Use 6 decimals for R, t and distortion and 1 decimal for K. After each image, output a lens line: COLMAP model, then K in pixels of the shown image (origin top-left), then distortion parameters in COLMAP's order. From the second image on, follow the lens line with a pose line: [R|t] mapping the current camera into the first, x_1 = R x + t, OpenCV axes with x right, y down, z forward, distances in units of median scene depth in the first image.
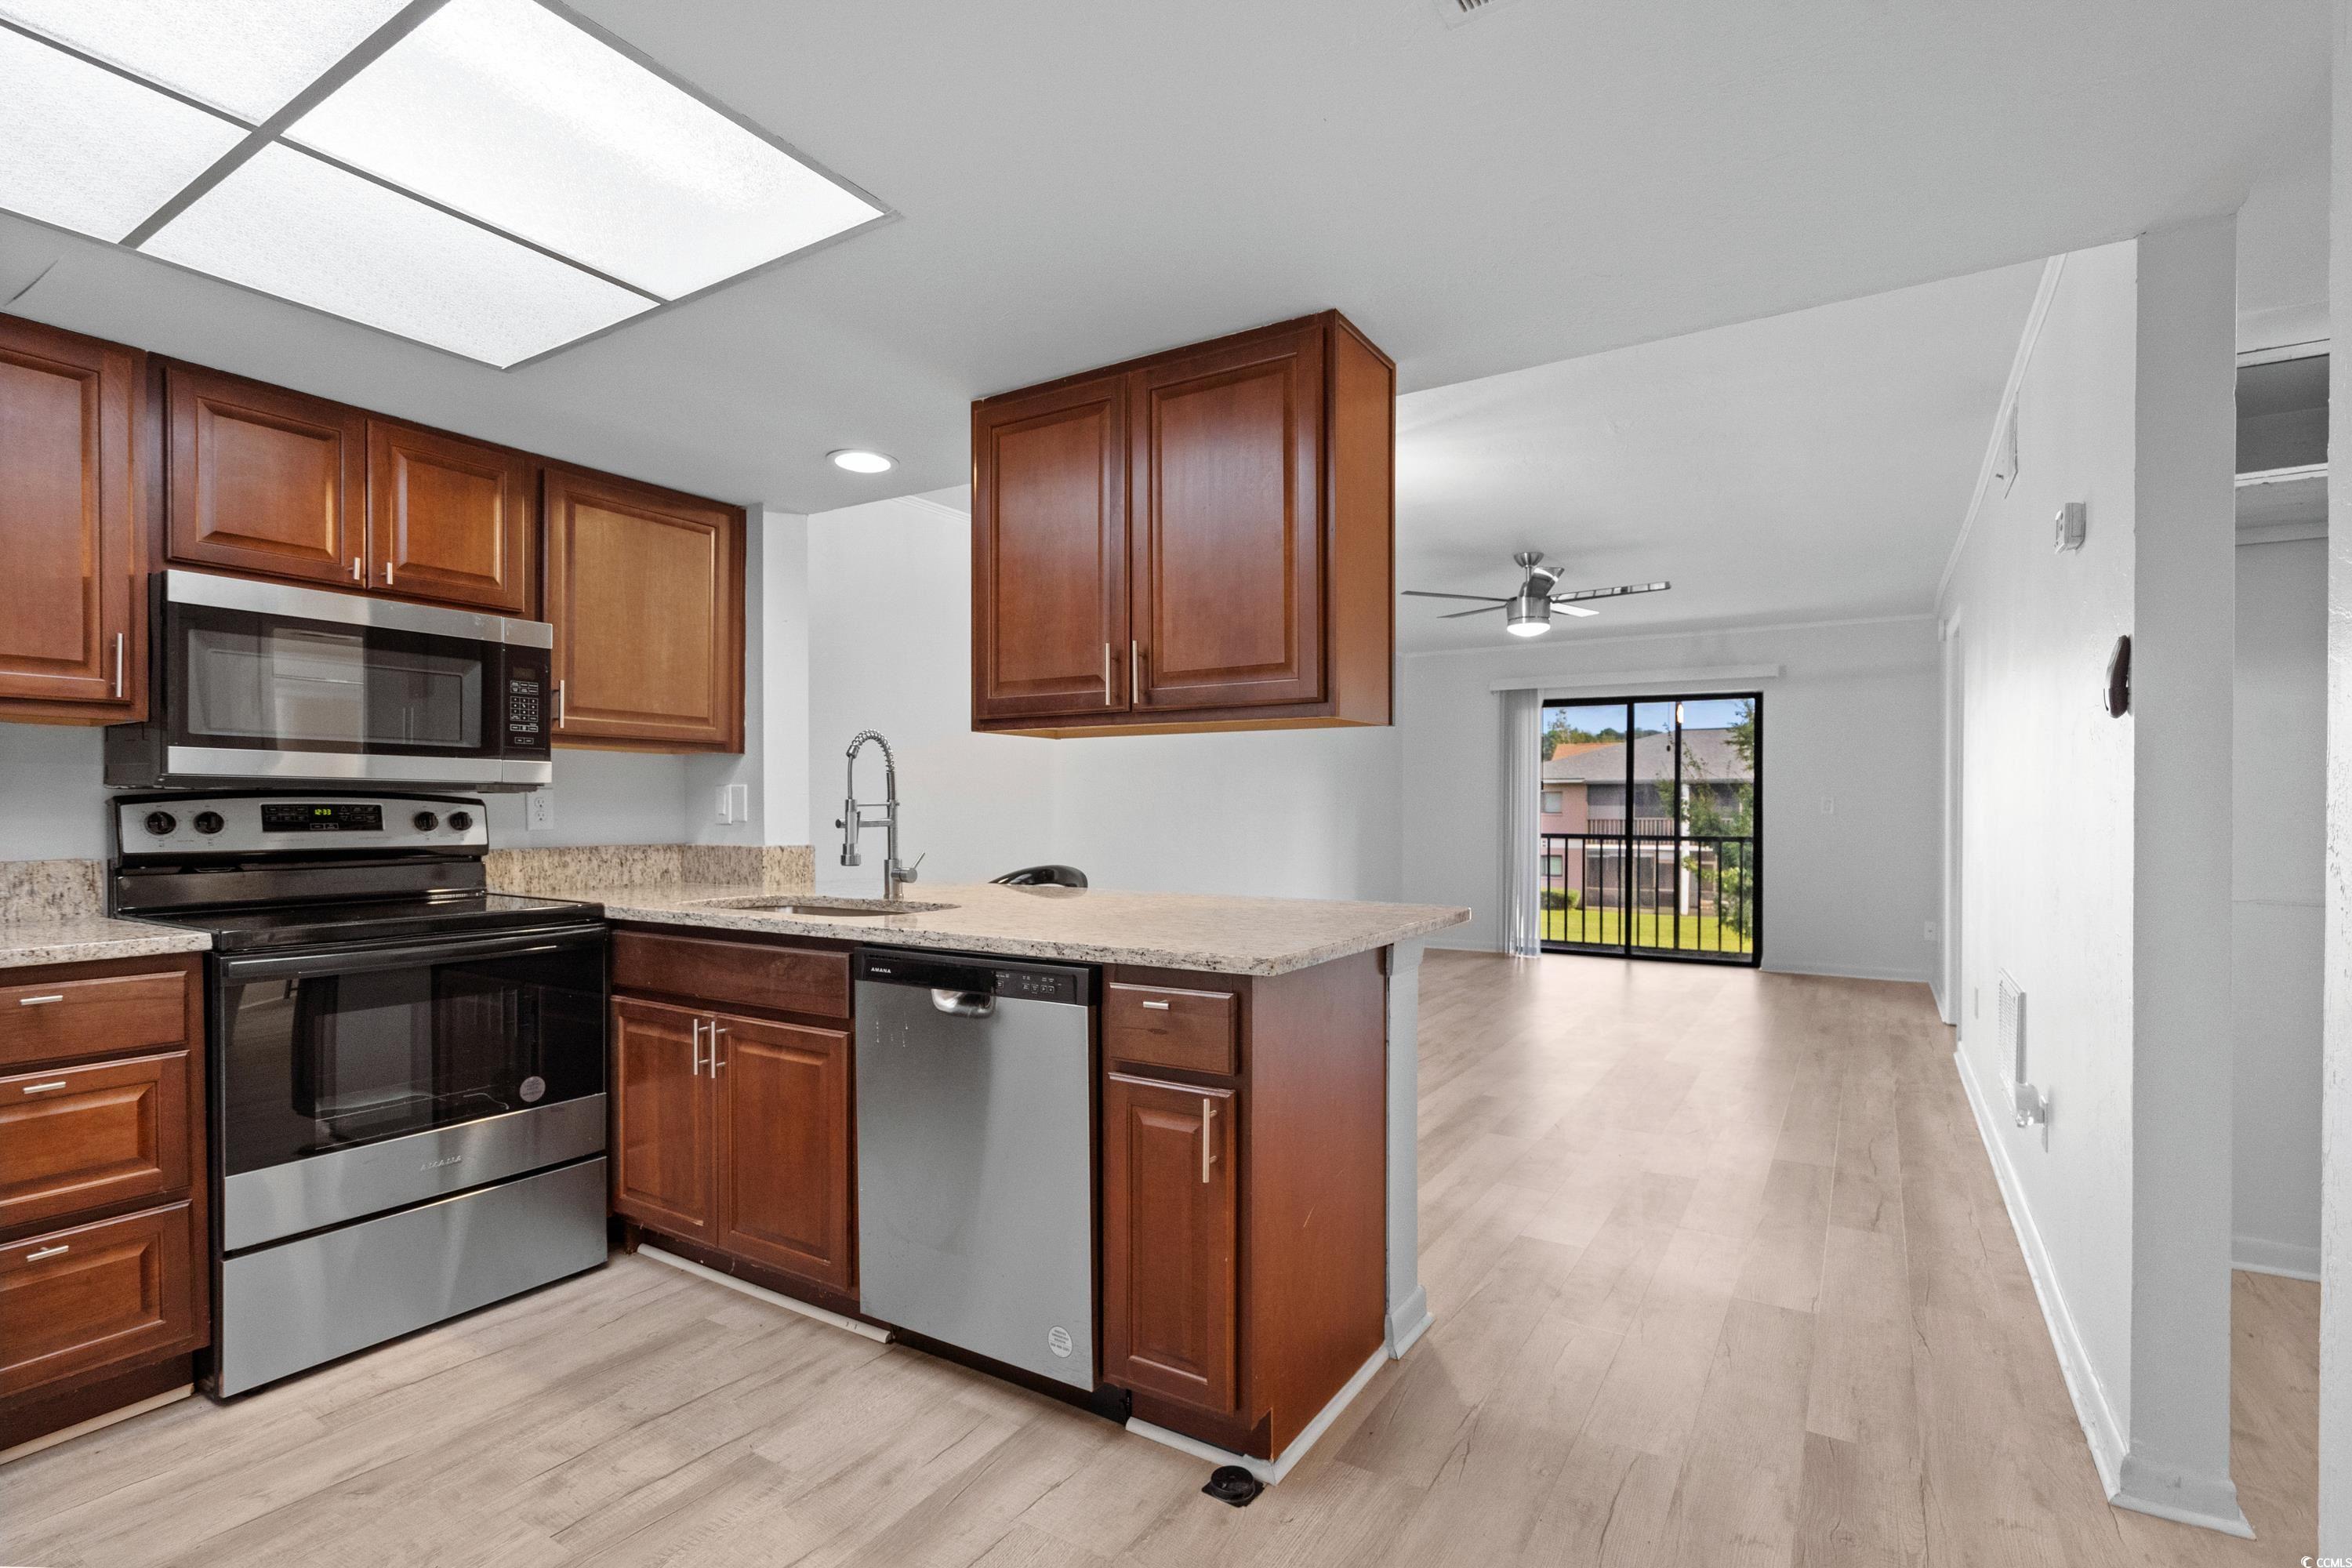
lens RADIAL K [[1069.5, 0, 1187.7], [0, 1069.5, 797.7], [0, 0, 1]] dist [0.003169, 0.000650]
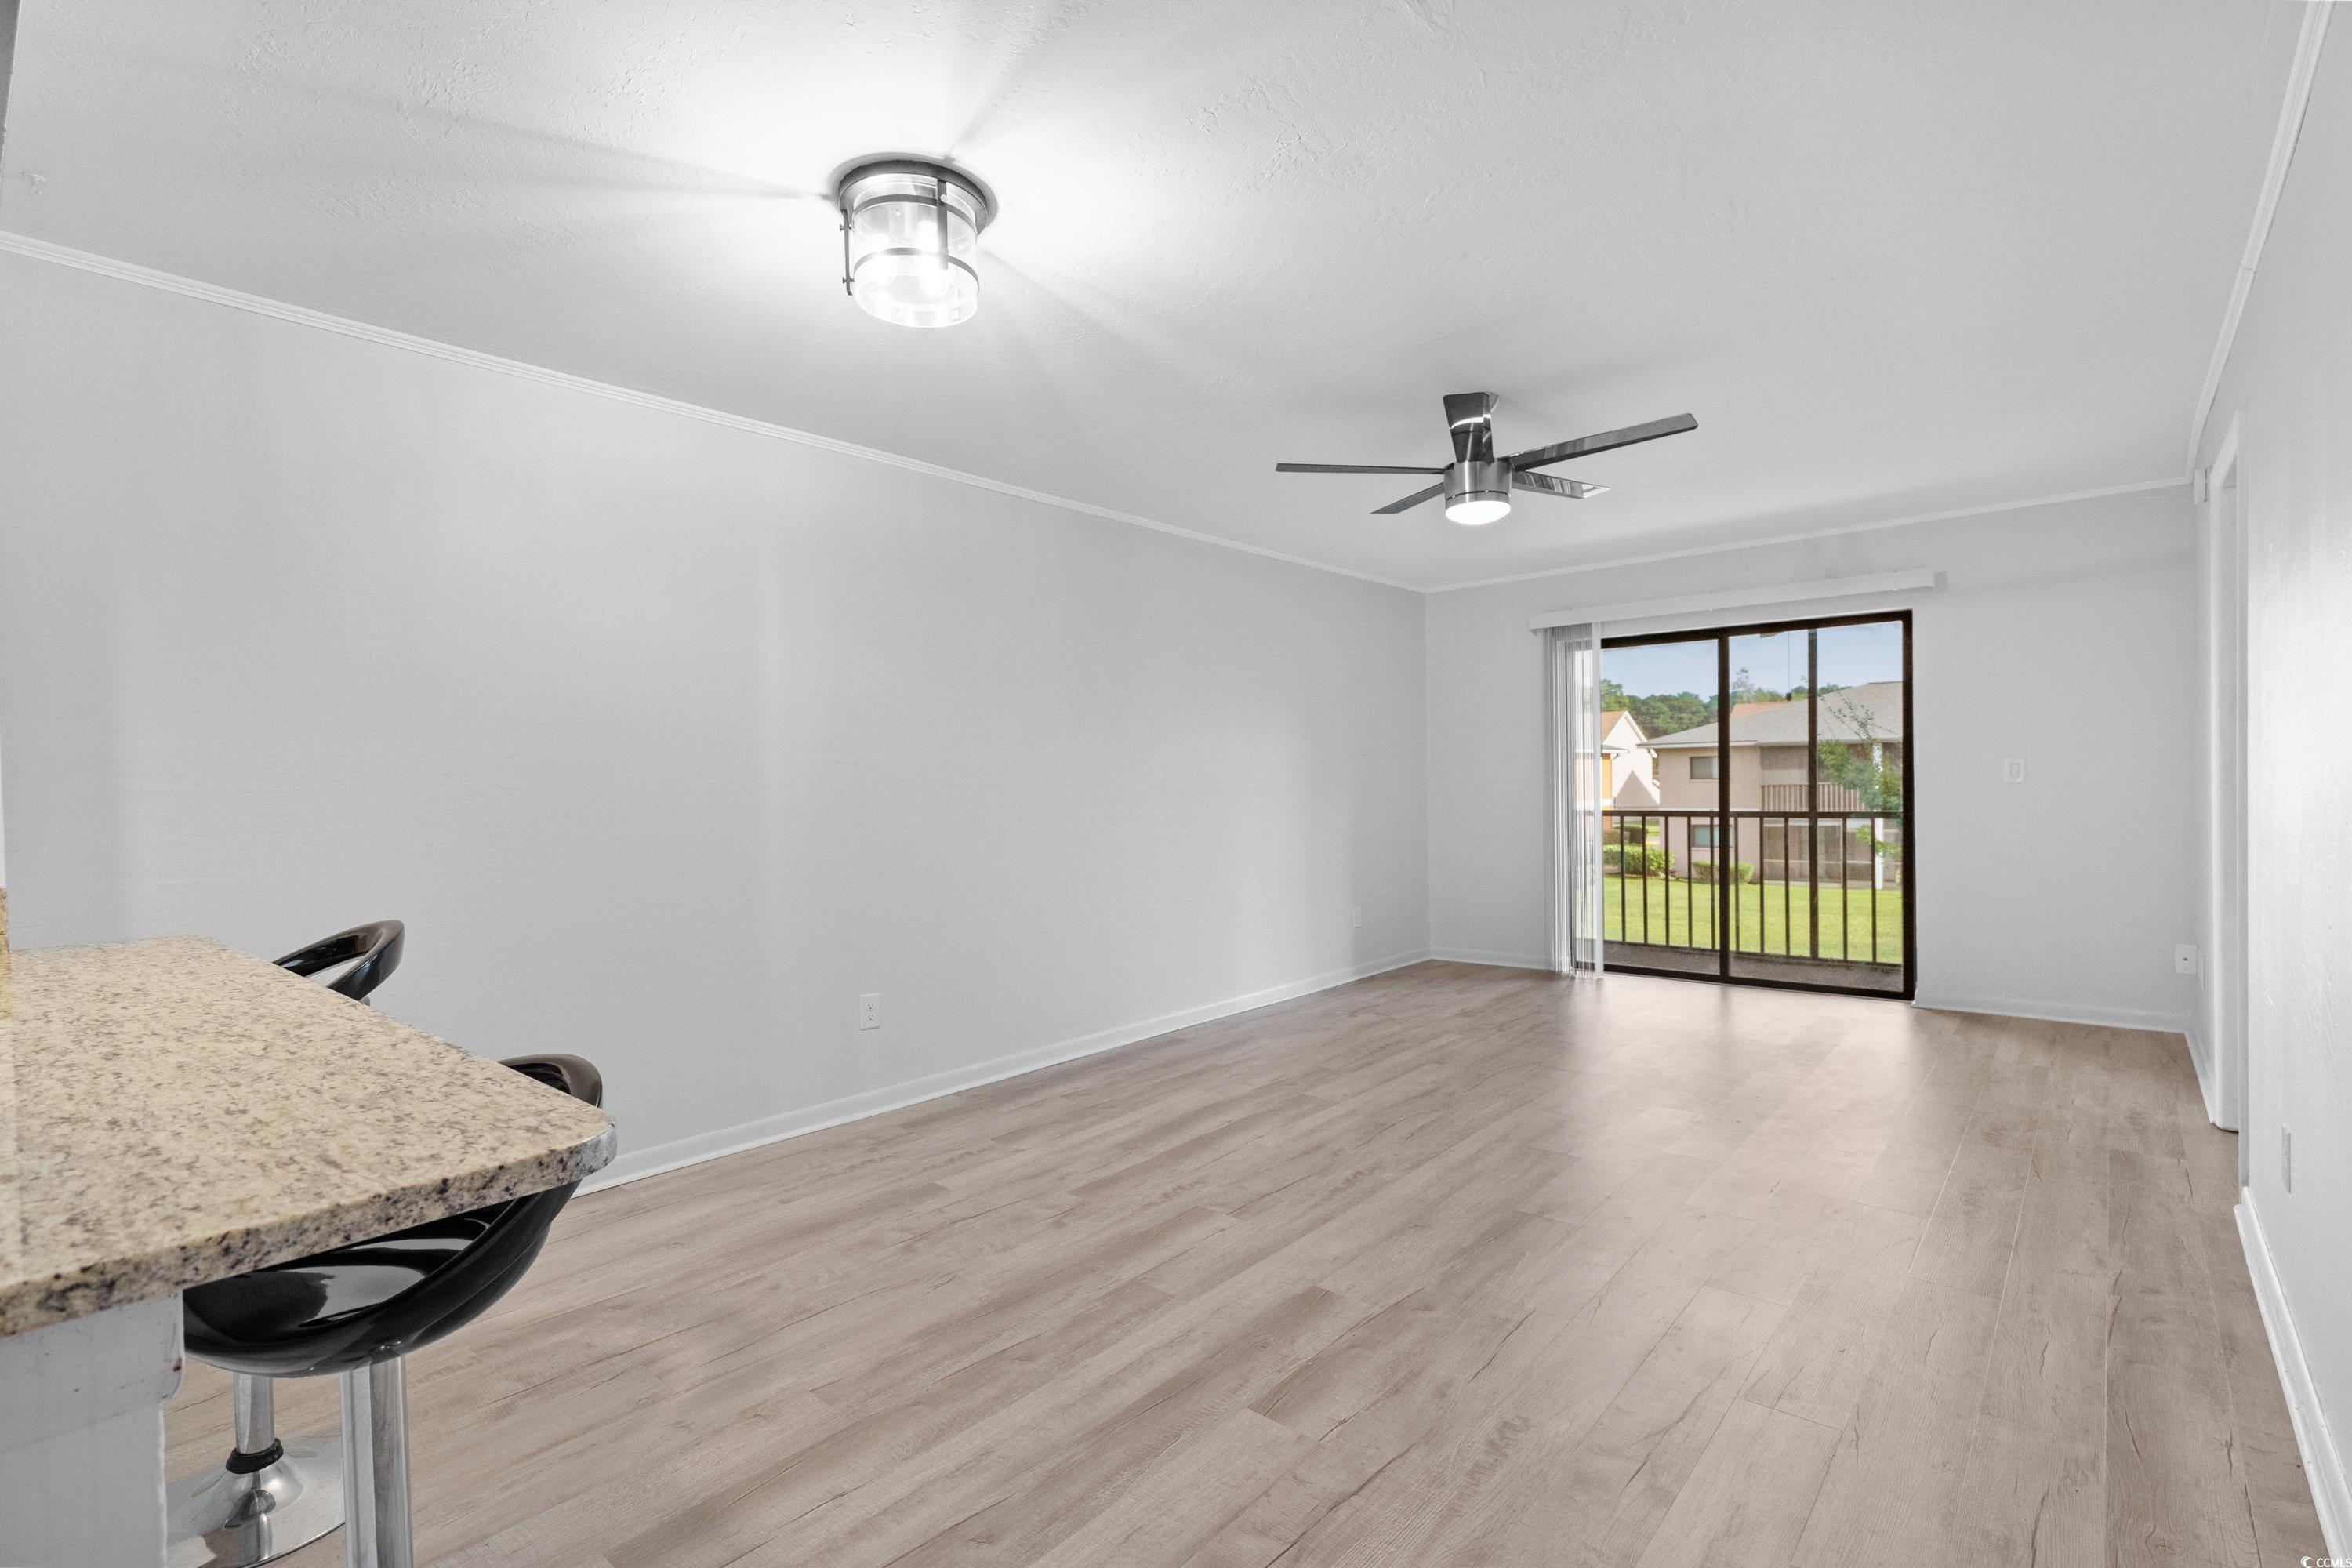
lens RADIAL K [[1069.5, 0, 1168.8], [0, 1069.5, 788.0], [0, 0, 1]] dist [0.003169, 0.000650]
pose [[0.987901, -0.020592, -0.153711, 0.158632], [0.022624, 0.999678, 0.011482, -0.001484], [0.153425, -0.014820, 0.988049, 0.225207]]
